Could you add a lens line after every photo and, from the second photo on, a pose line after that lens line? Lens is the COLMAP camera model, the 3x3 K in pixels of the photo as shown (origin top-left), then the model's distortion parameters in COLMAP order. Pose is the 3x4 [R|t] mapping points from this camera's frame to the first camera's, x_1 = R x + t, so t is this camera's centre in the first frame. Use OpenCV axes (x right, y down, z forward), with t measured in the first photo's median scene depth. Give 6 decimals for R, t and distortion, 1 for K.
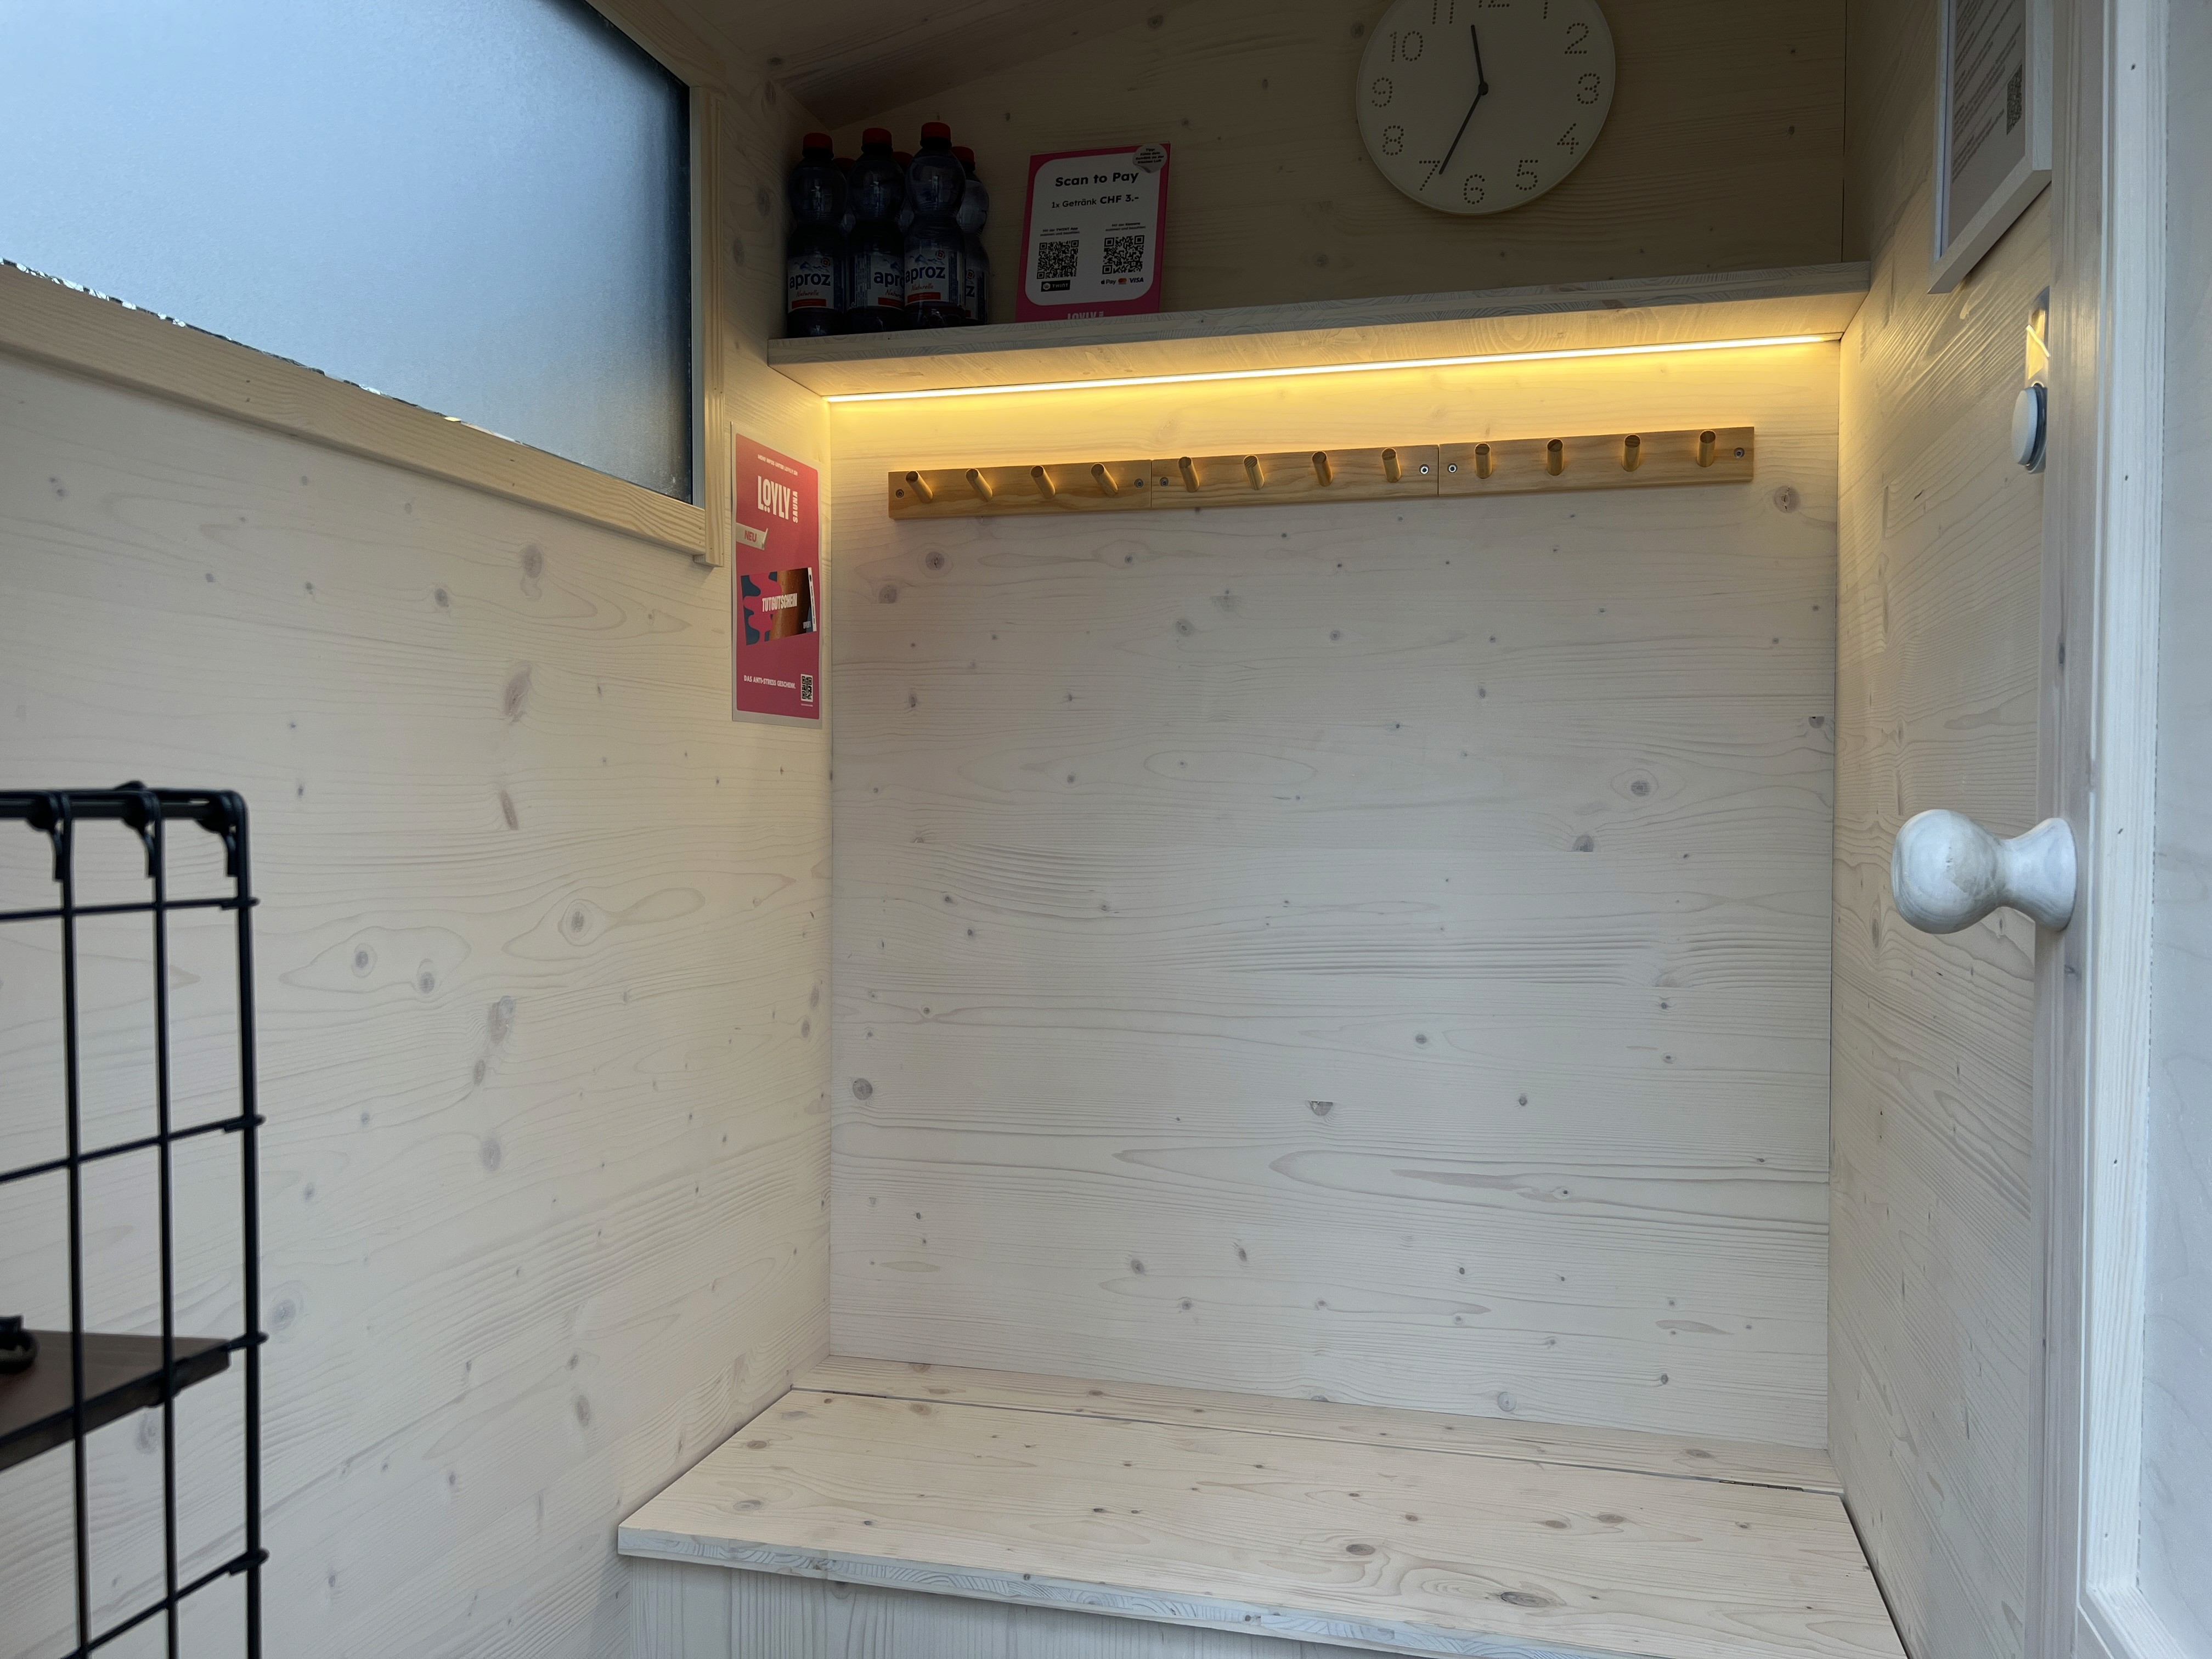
lens RADIAL K [[1670.7, 0, 1102.8], [0, 1670.7, 822.2], [0, 0, 1]] dist [0.028023, -0.020163]
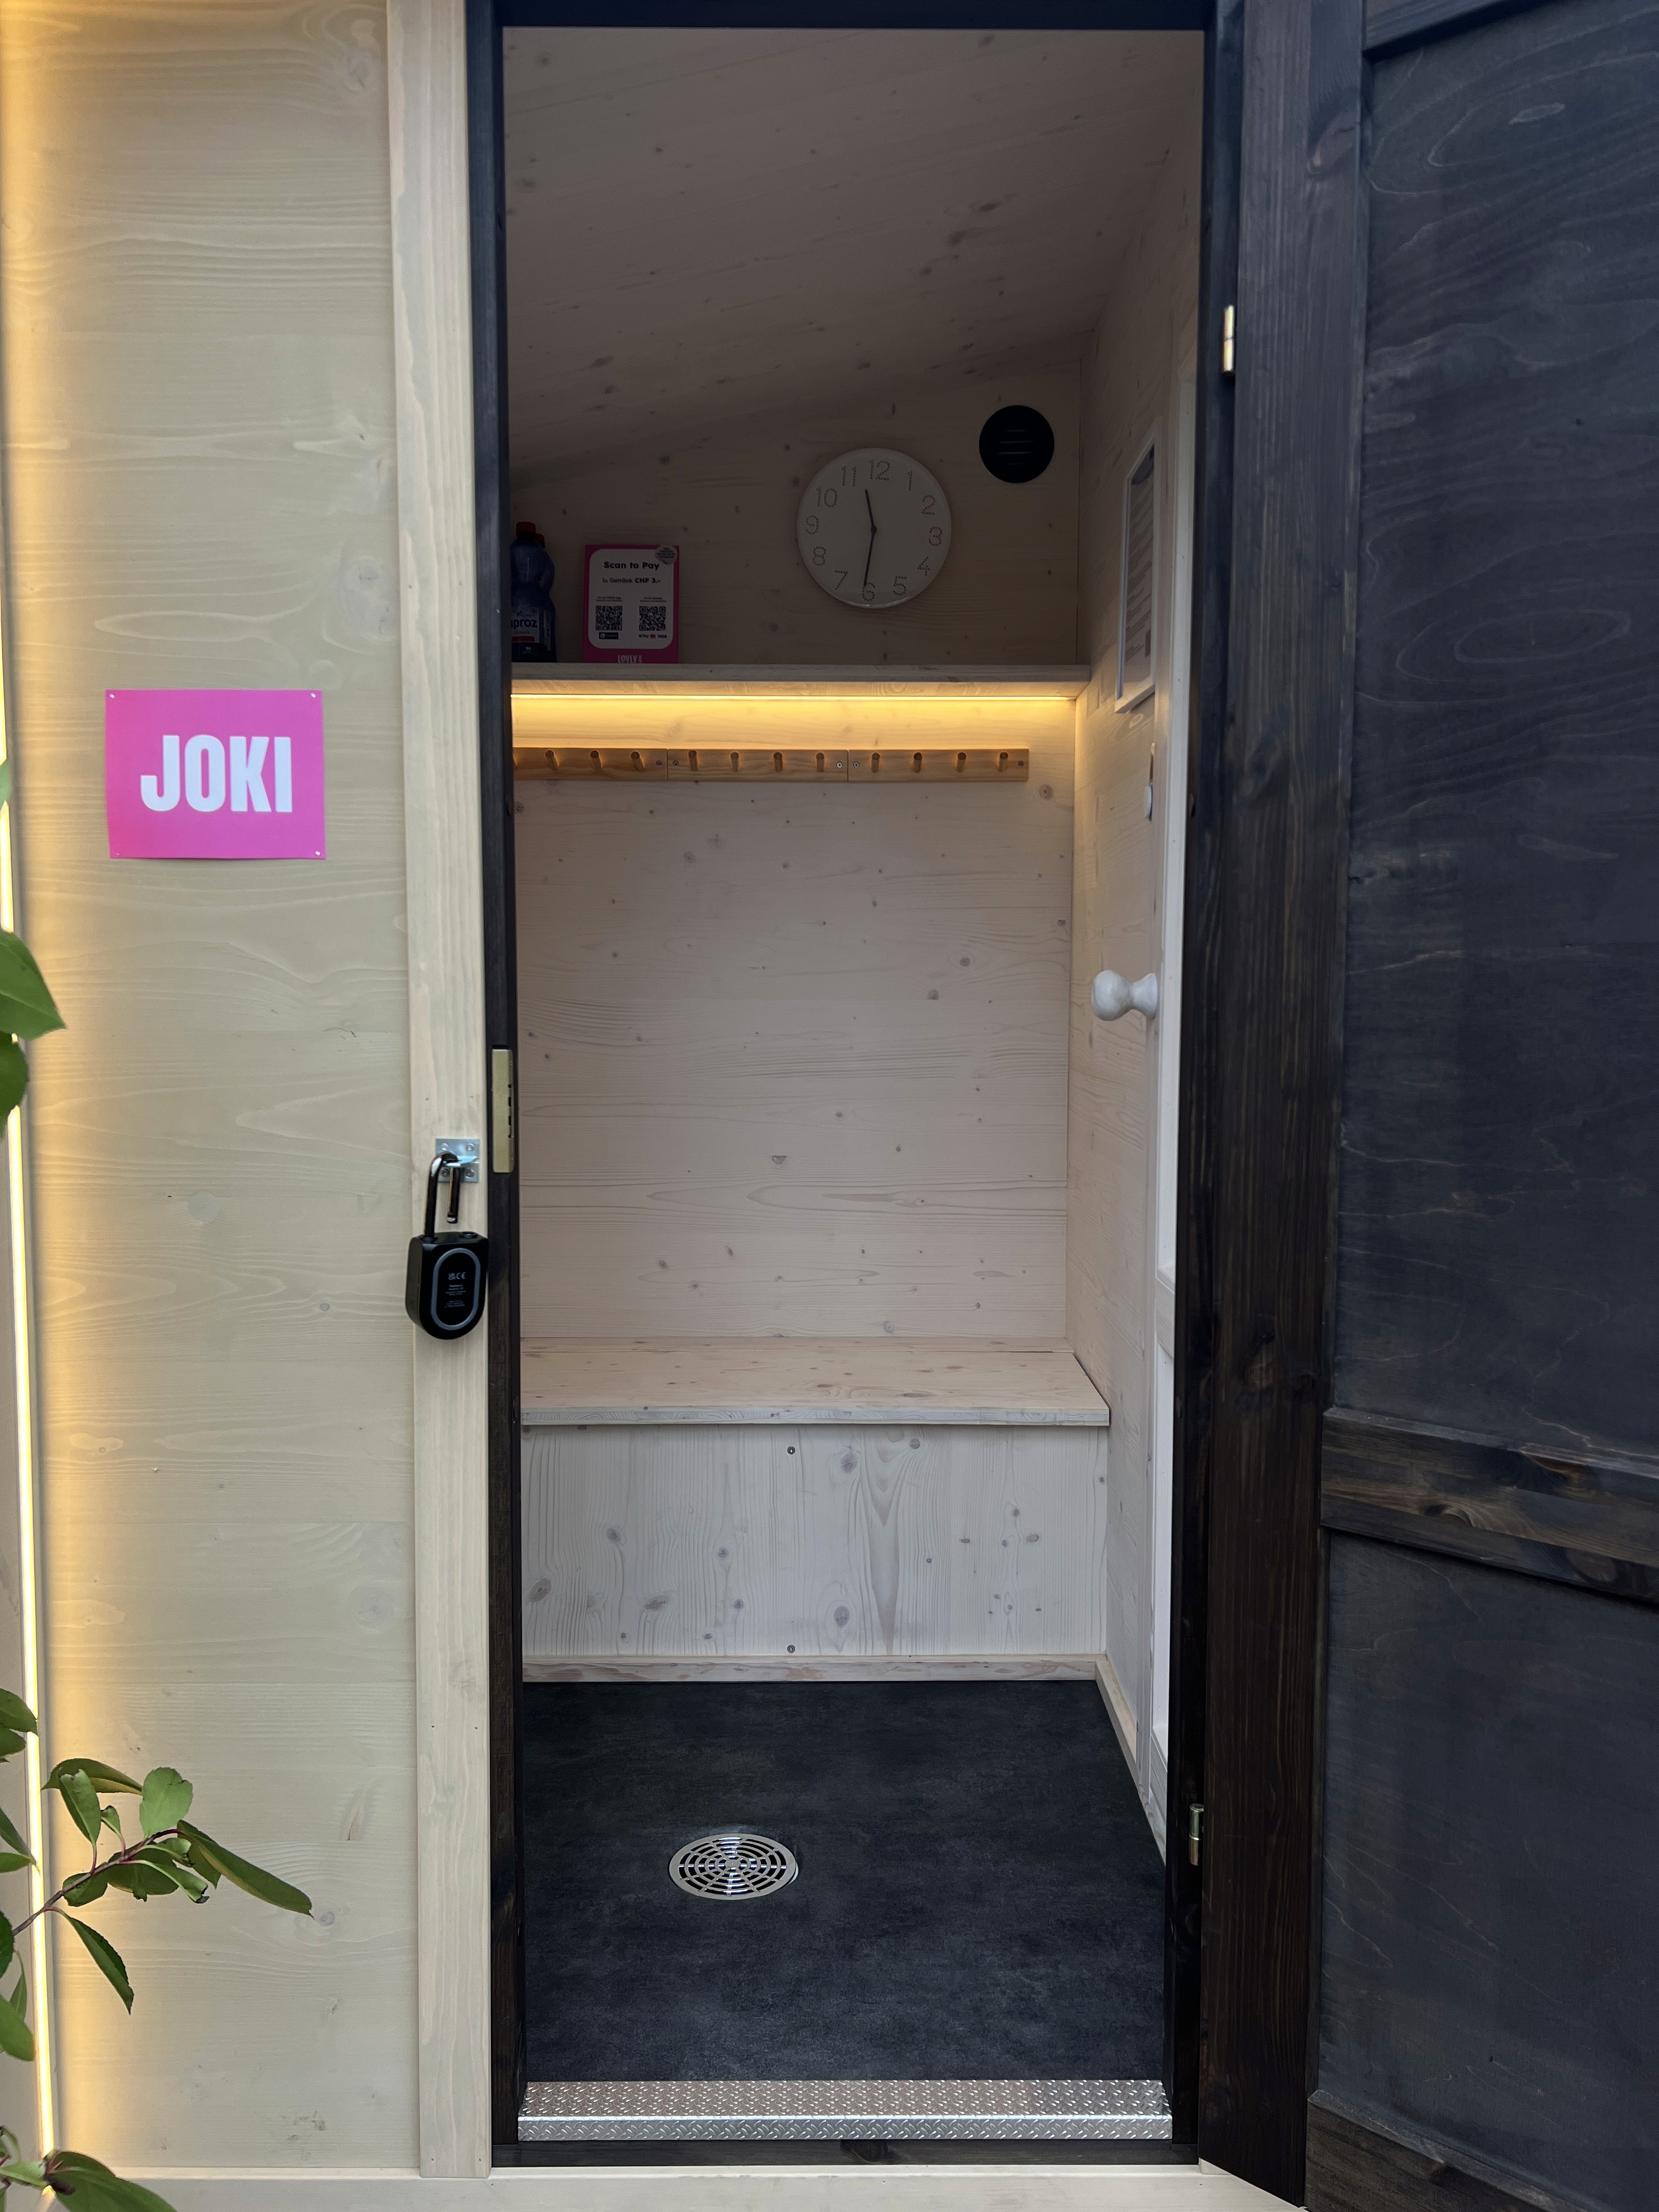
lens RADIAL K [[1670.7, 0, 827.3], [0, 1670.7, 1107.2], [0, 0, 1]] dist [0.028023, -0.020163]
pose [[0.964902, -0.021924, 0.261692, -0.254399], [0.004359, 0.997709, 0.067513, 0.011575], [-0.262573, -0.064003, 0.962787, -0.587518]]
